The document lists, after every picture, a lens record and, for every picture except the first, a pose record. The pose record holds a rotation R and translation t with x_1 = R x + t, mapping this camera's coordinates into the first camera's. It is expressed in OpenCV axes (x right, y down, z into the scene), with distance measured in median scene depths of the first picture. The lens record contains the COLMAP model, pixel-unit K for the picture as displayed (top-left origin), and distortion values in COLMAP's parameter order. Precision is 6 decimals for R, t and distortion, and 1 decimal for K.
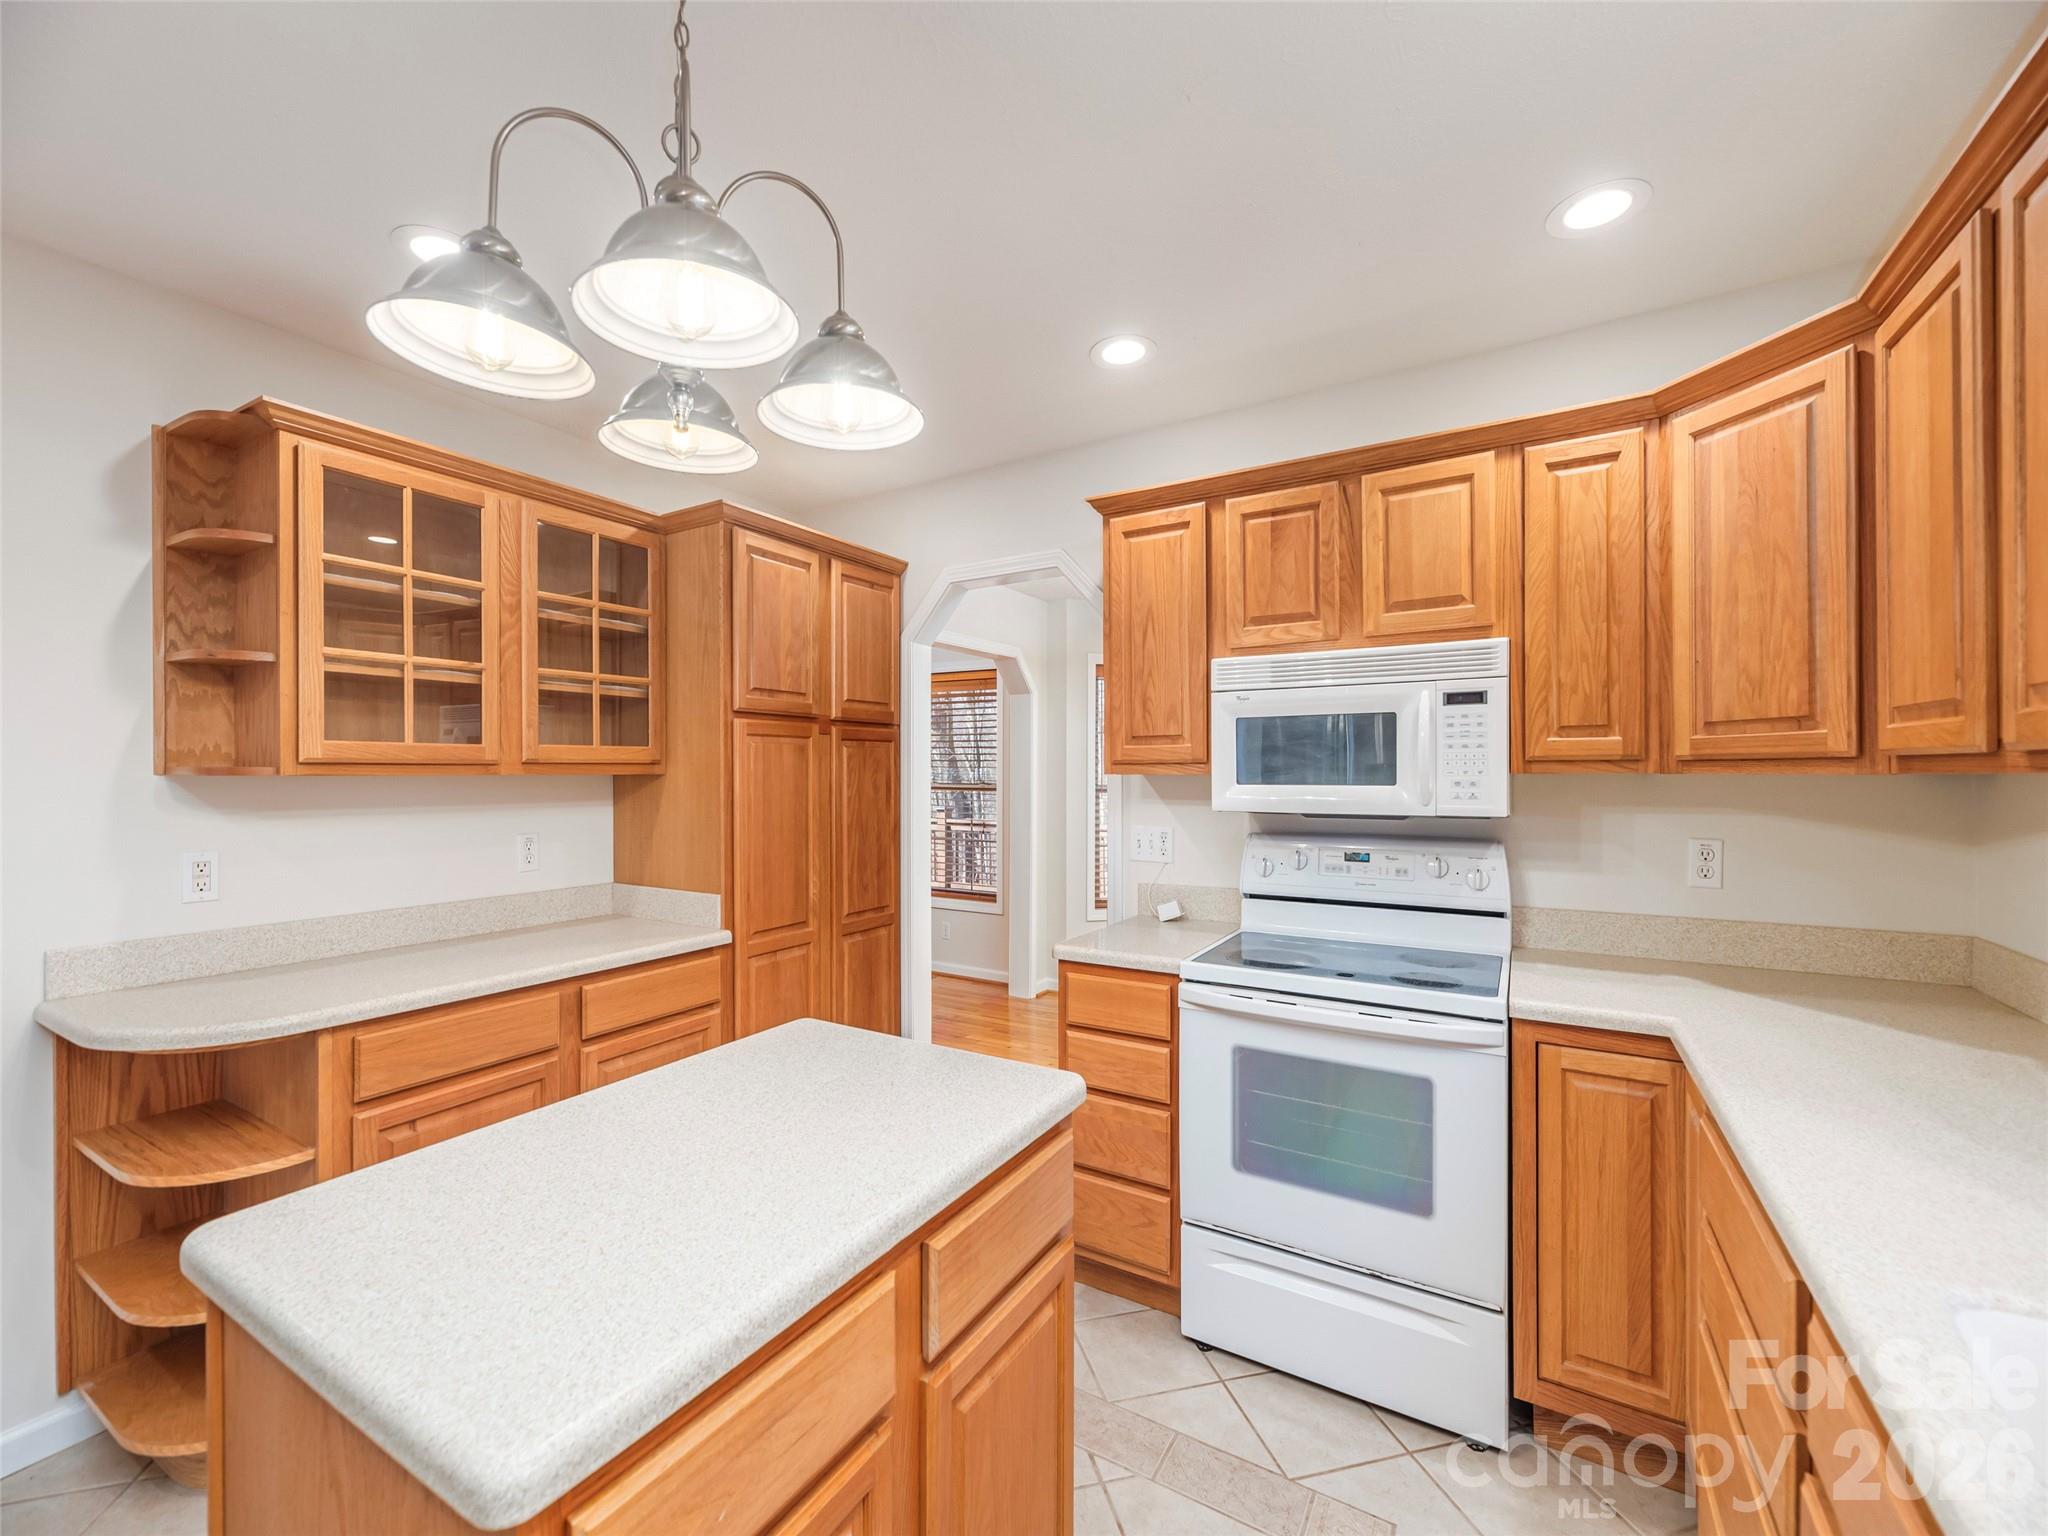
lens RADIAL K [[845.6, 0, 1020.5], [0, 845.6, 760.3], [0, 0, 1]] dist [-0.003397, 0.000181]
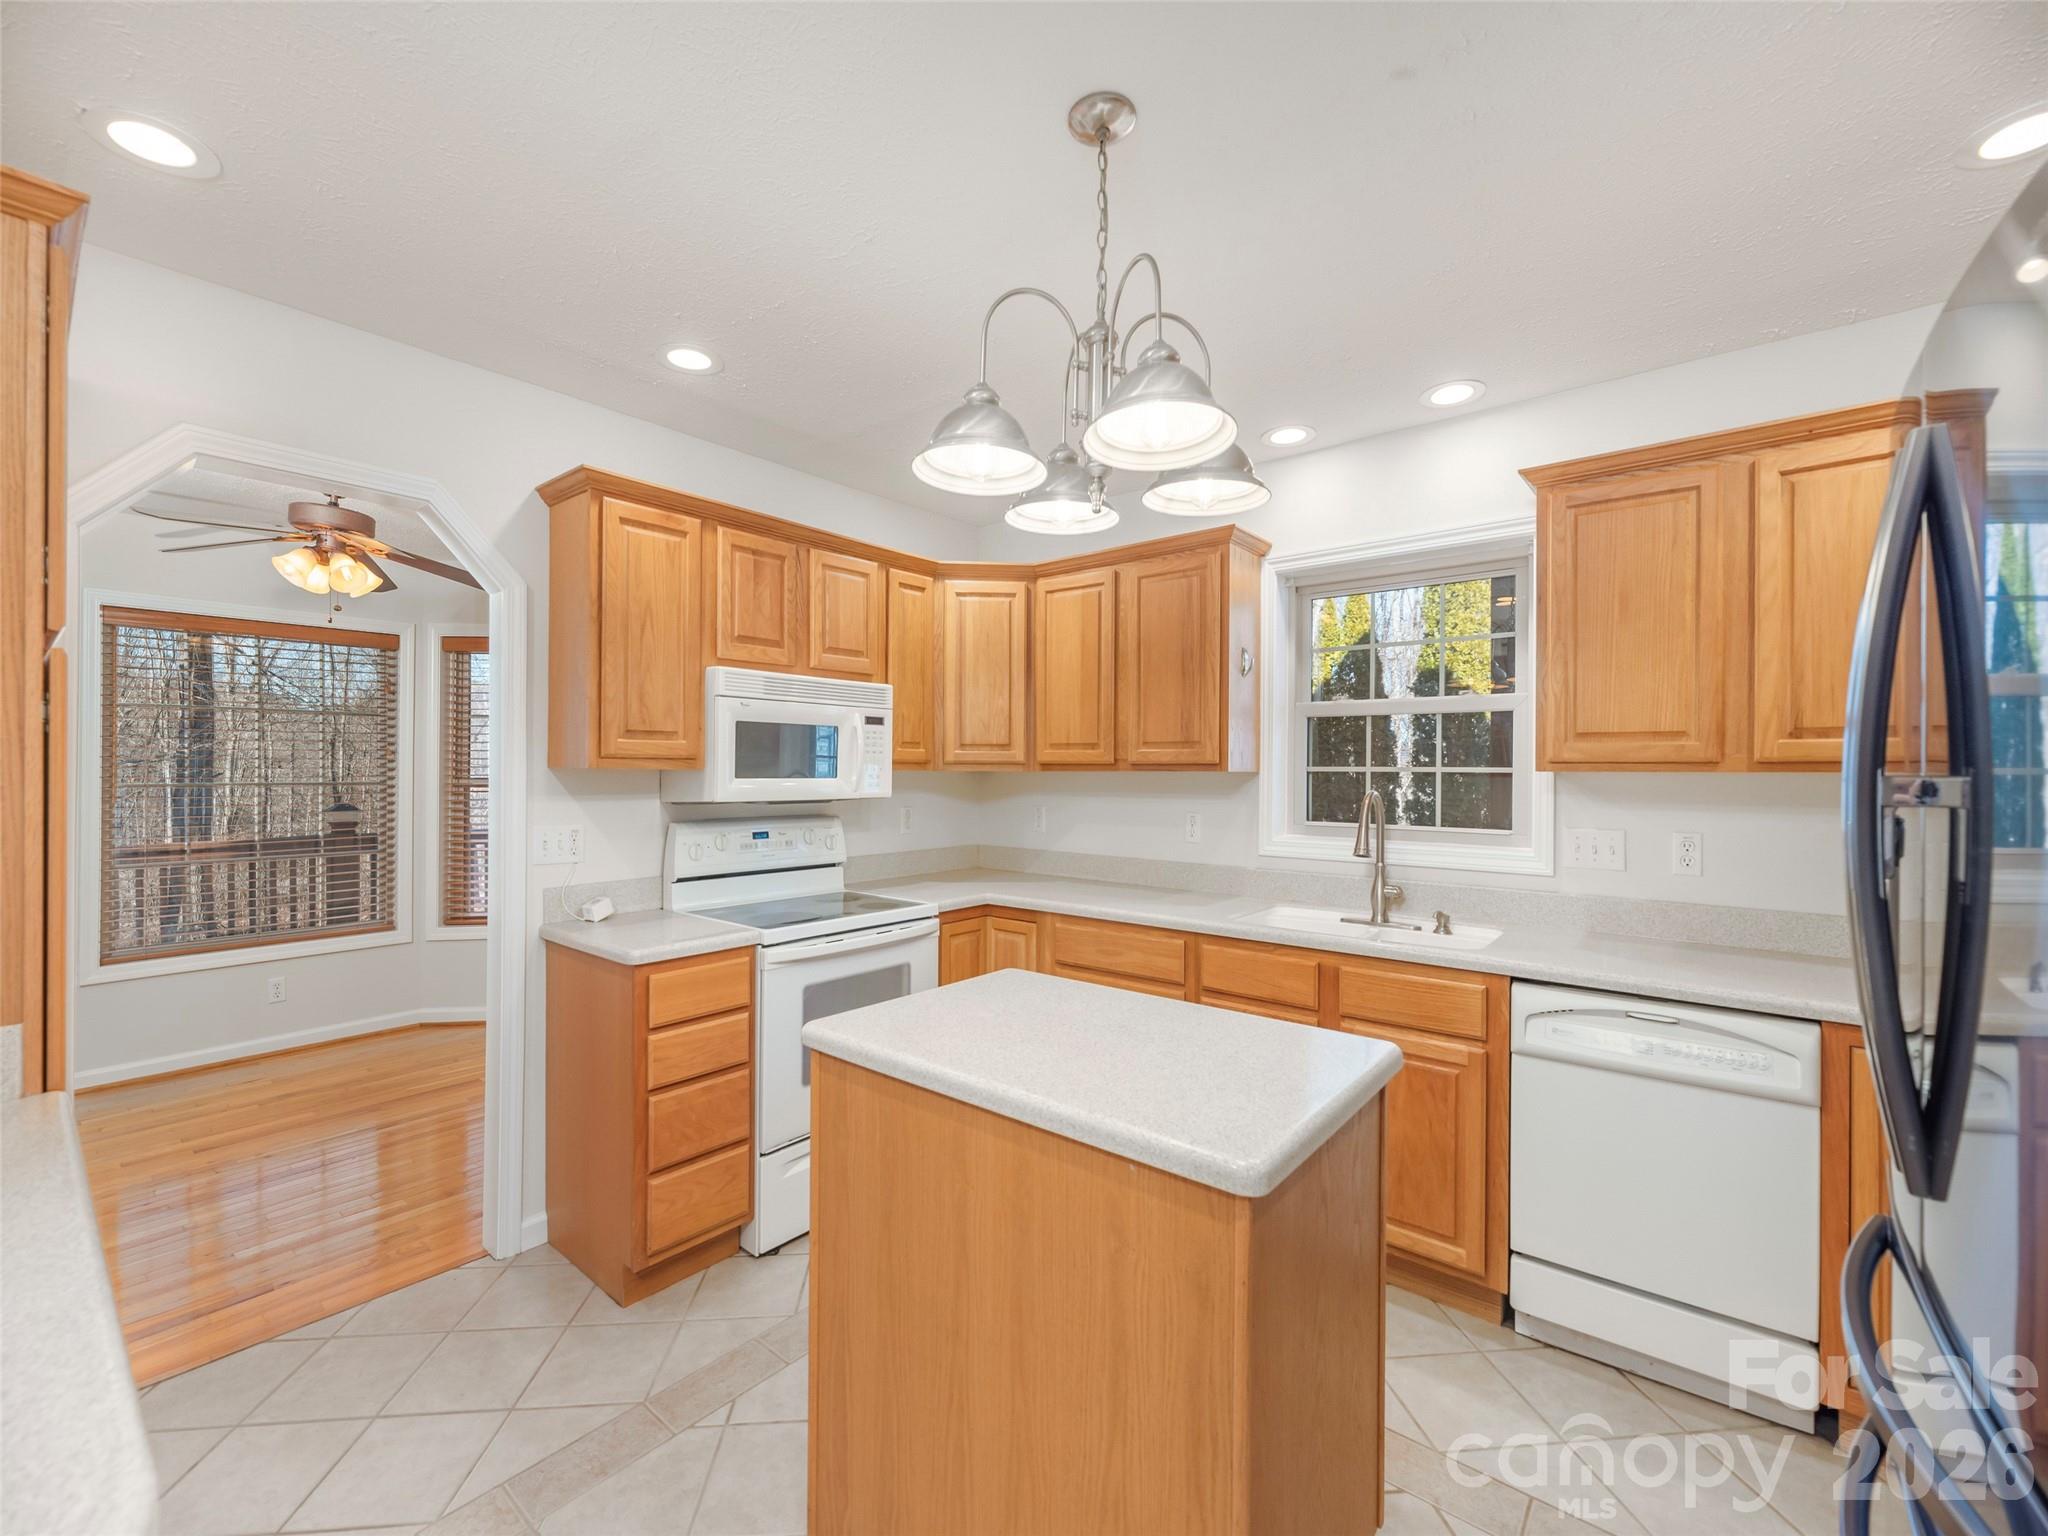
lens RADIAL K [[845.6, 0, 1020.5], [0, 845.6, 760.3], [0, 0, 1]] dist [-0.003397, 0.000181]
pose [[0.144629, 0.015123, 0.989370, -0.894765], [-0.019055, 0.999740, -0.012496, 0.011616], [-0.989302, -0.017045, 0.144880, 0.482848]]
